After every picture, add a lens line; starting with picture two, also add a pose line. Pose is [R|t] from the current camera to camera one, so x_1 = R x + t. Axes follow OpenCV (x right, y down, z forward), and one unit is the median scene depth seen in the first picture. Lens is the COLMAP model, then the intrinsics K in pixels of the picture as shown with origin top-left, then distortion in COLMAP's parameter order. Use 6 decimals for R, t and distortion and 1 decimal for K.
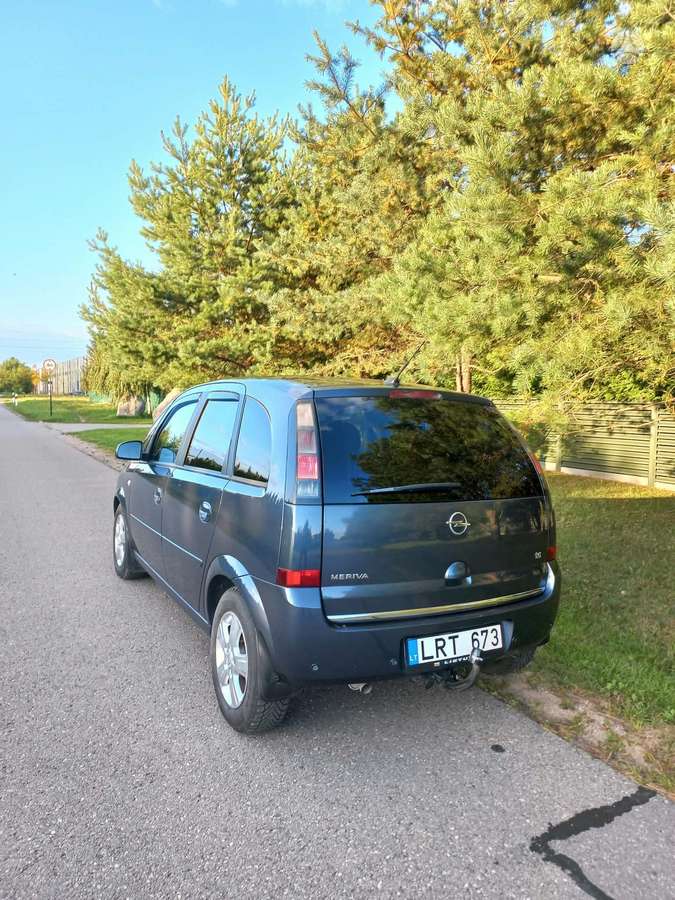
lens RADIAL K [[641.1, 0, 337.5], [0, 641.1, 450.0], [0, 0, 1]] dist [0.015082, -0.003382]
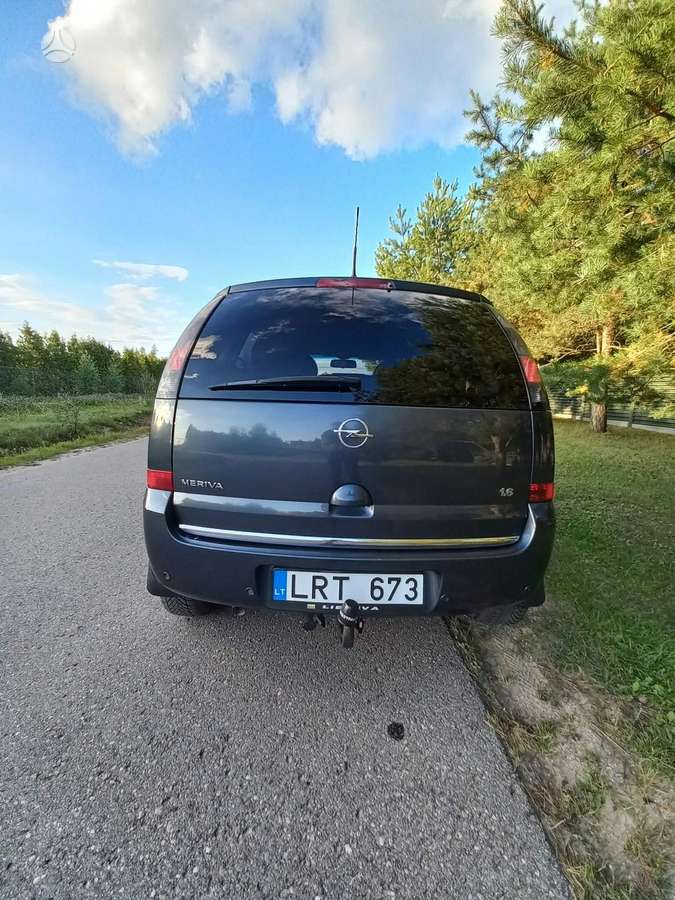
lens RADIAL K [[336.5, 0, 337.5], [0, 336.5, 450.0], [0, 0, 1]] dist [0.017892, -0.016115]
pose [[0.864795, 0.065194, -0.497876, 0.354753], [-0.021441, 0.995426, 0.093102, 0.091176], [0.501668, -0.069839, 0.862237, 0.619000]]
